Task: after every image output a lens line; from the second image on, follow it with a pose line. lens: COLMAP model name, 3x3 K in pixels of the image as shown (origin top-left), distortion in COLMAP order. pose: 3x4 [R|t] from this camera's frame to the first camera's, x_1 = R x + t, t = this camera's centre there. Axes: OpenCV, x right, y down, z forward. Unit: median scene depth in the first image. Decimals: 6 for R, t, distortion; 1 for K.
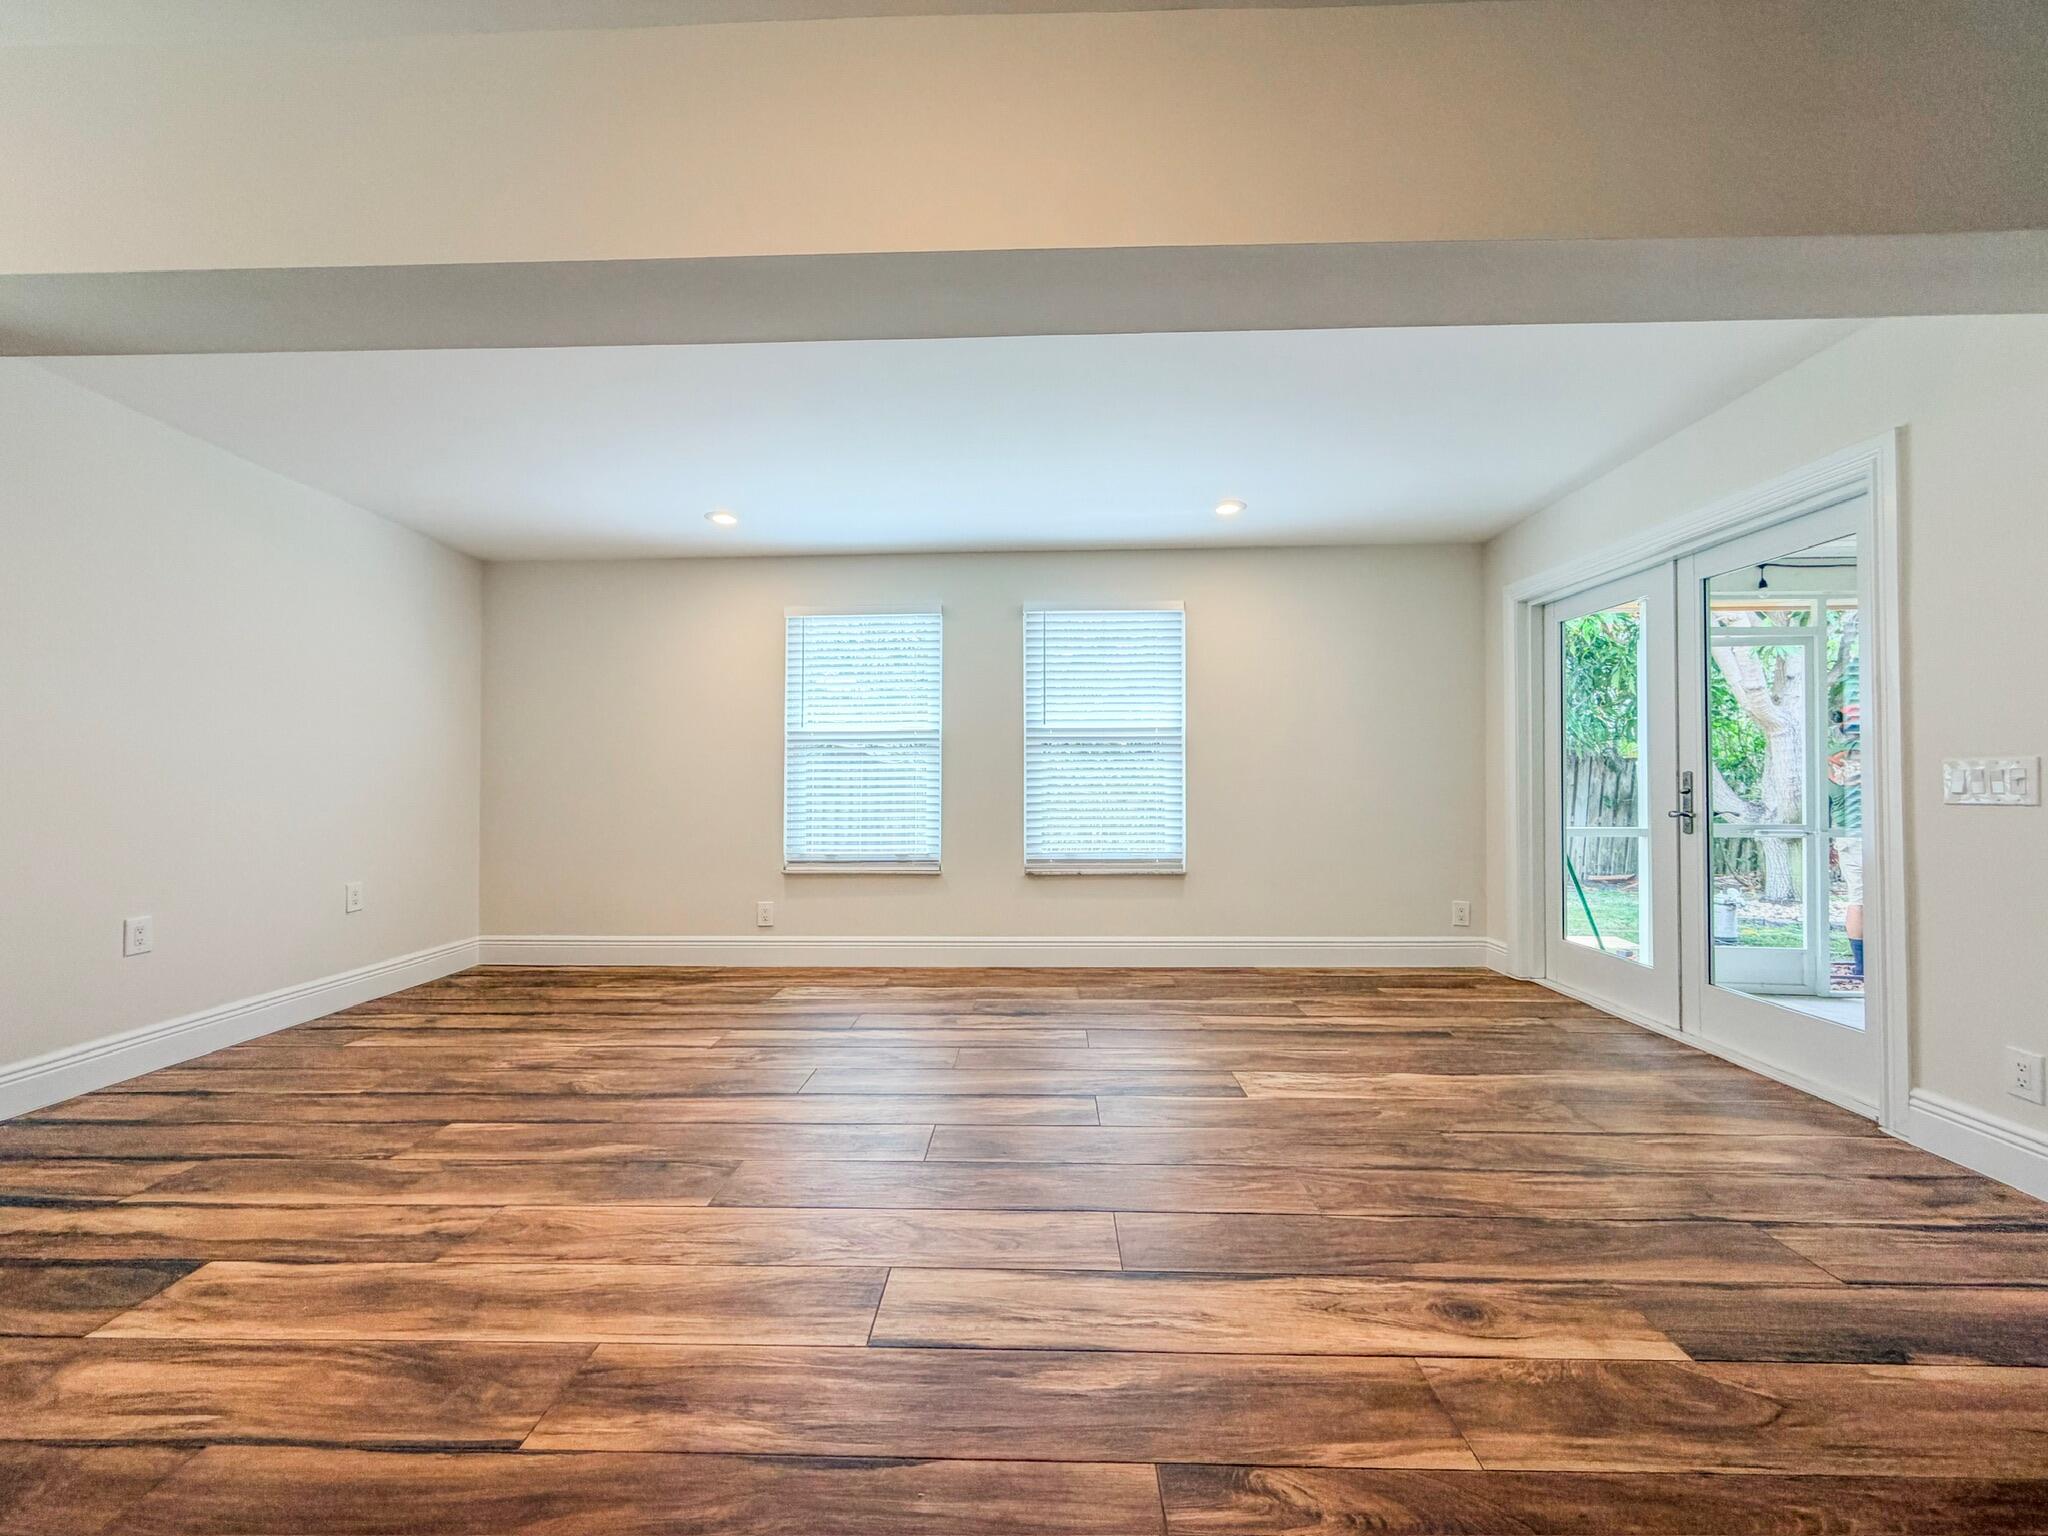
lens RADIAL K [[814.2, 0, 1021.1], [0, 814.2, 767.1], [0, 0, 1]] dist [-0.000870, 0.000032]
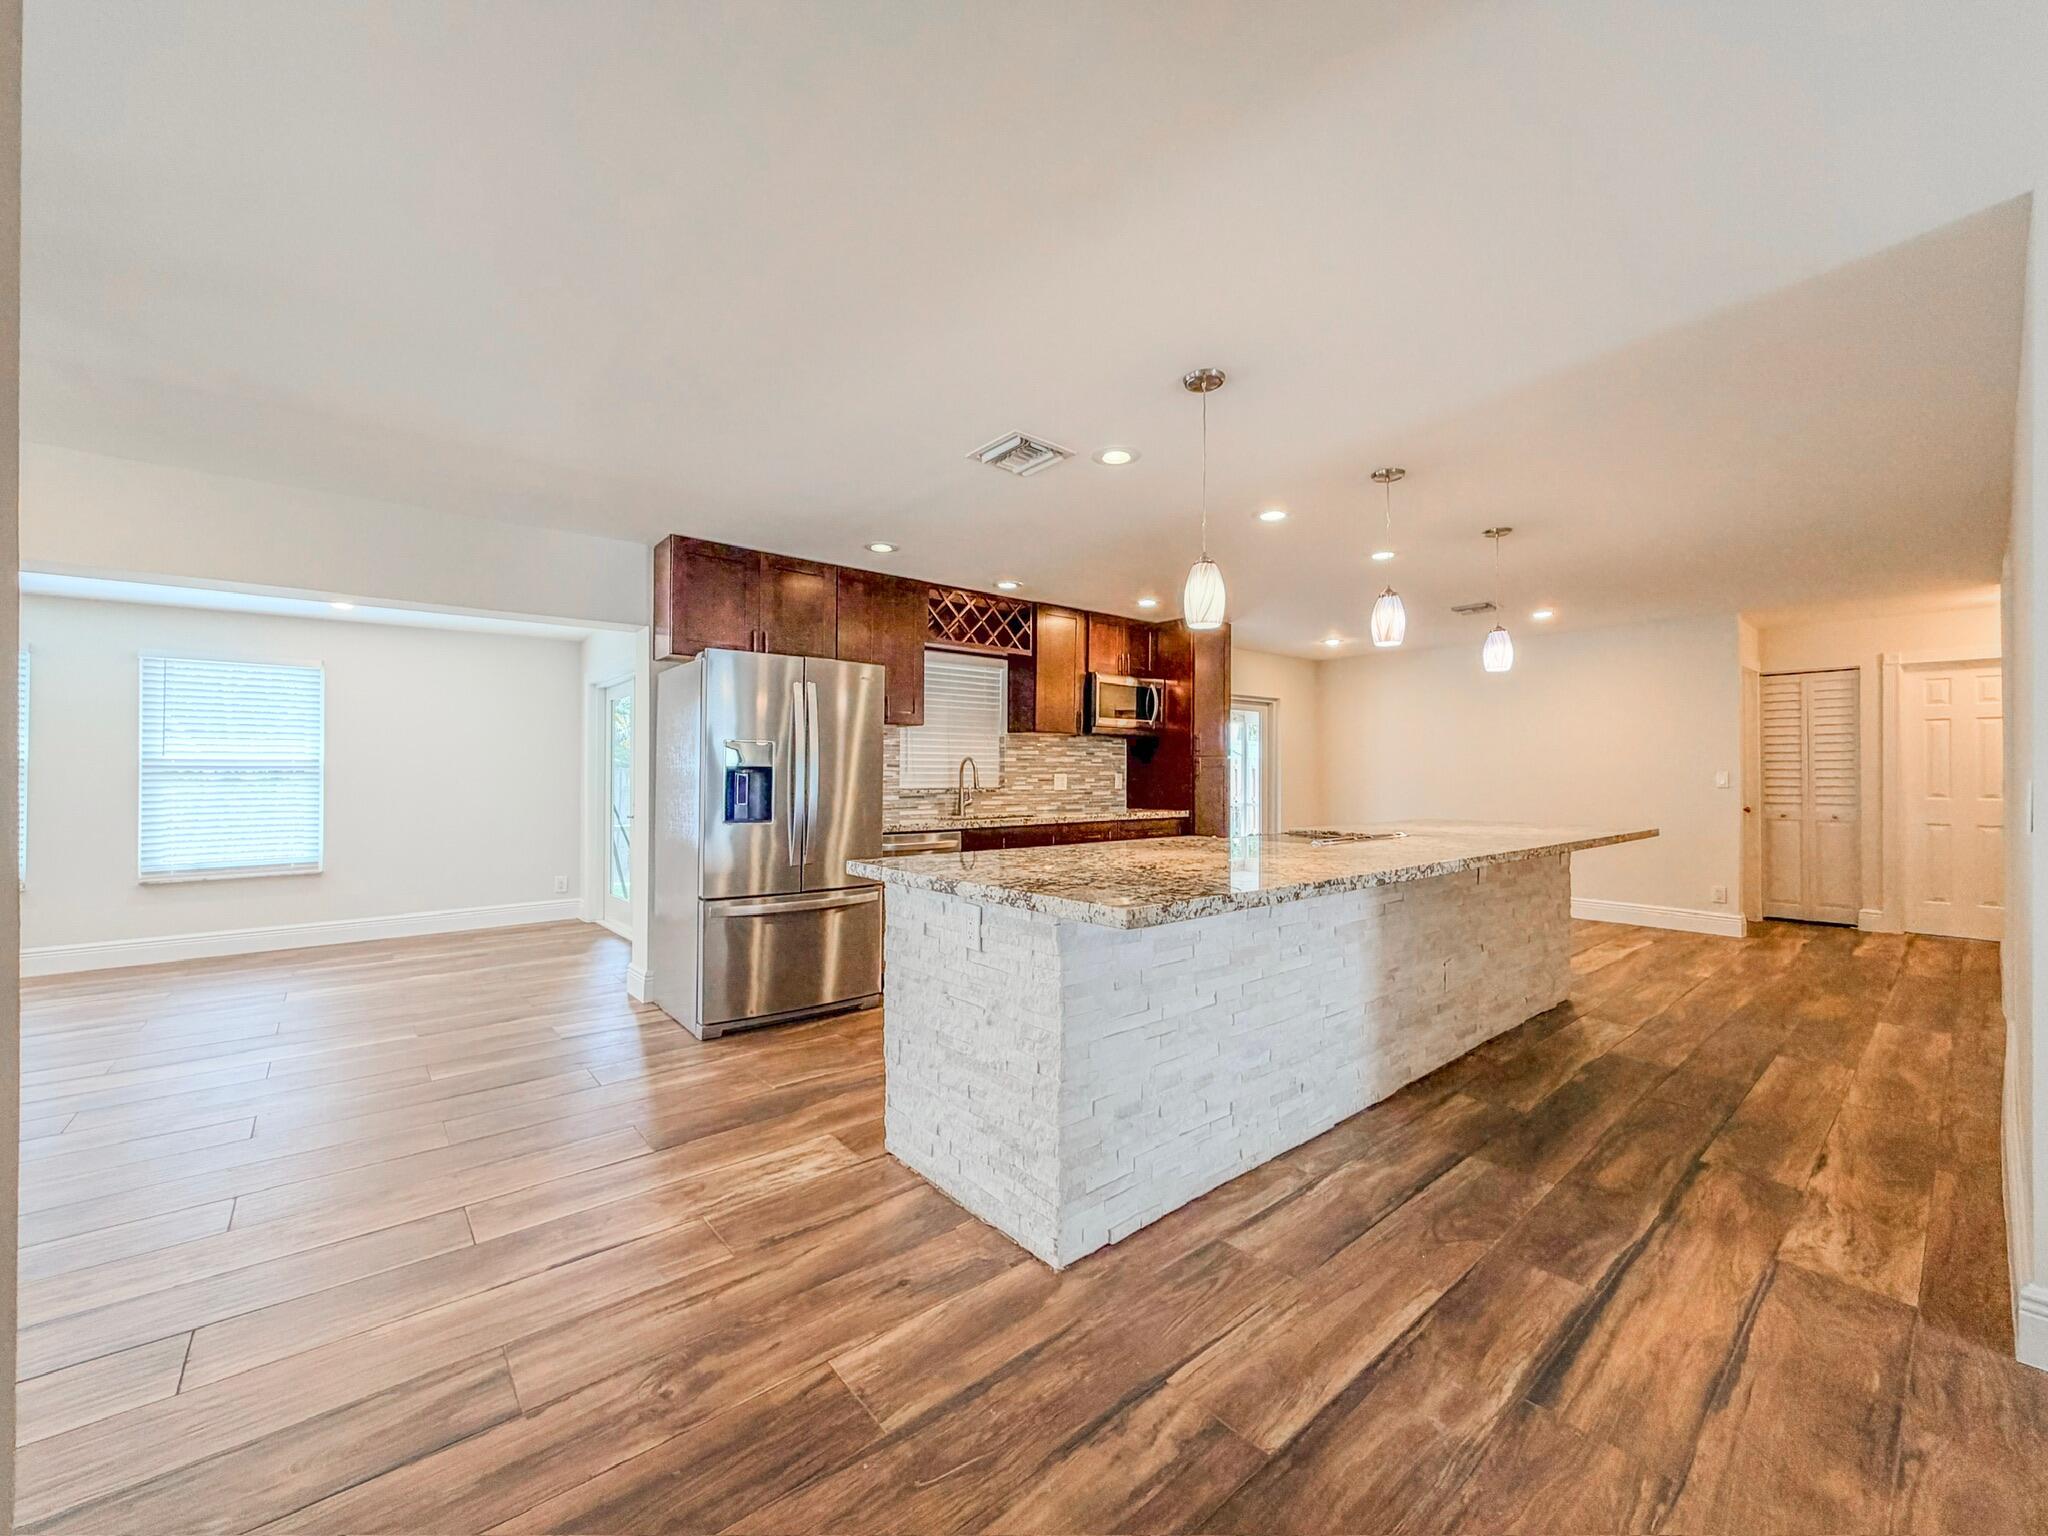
lens RADIAL K [[814.2, 0, 1021.1], [0, 814.2, 767.1], [0, 0, 1]] dist [-0.000870, 0.000032]
pose [[0.747043, 0.006499, 0.664744, 0.172251], [-0.006563, 0.999976, -0.002402, -0.040717], [-0.664743, -0.002568, 0.747067, -0.694456]]
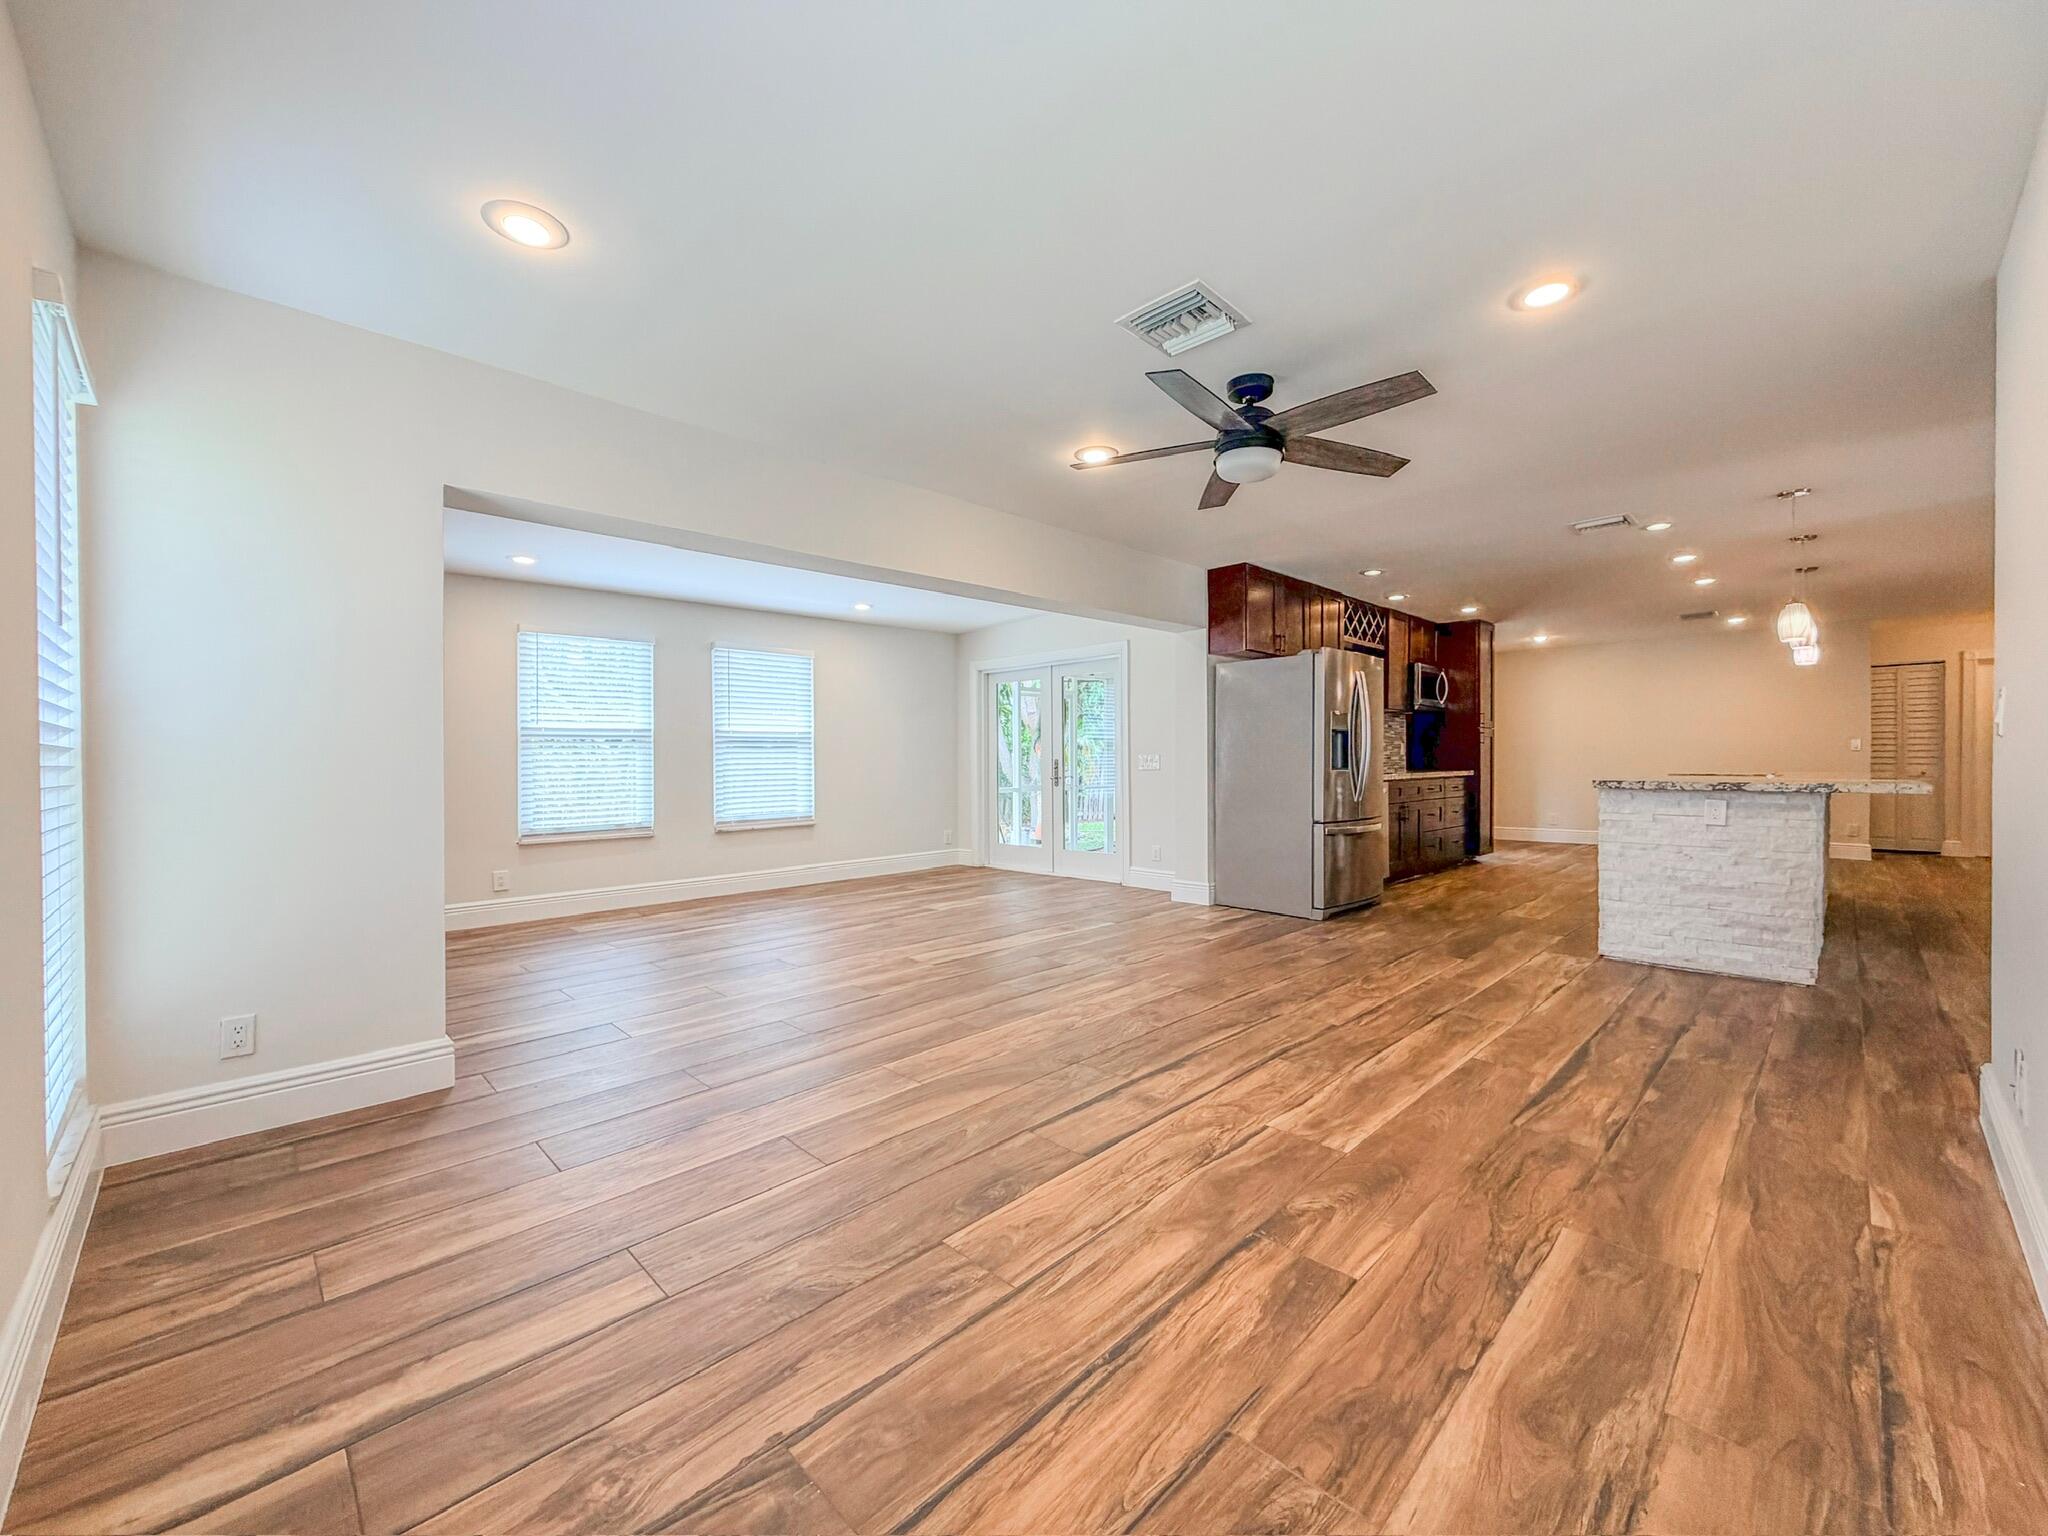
lens RADIAL K [[814.2, 0, 1021.1], [0, 814.2, 767.1], [0, 0, 1]] dist [-0.000870, 0.000032]
pose [[0.693501, -0.009624, 0.720391, -0.653734], [-0.001977, 0.999882, 0.015261, -0.005239], [-0.720453, -0.012008, 0.693400, -0.378974]]
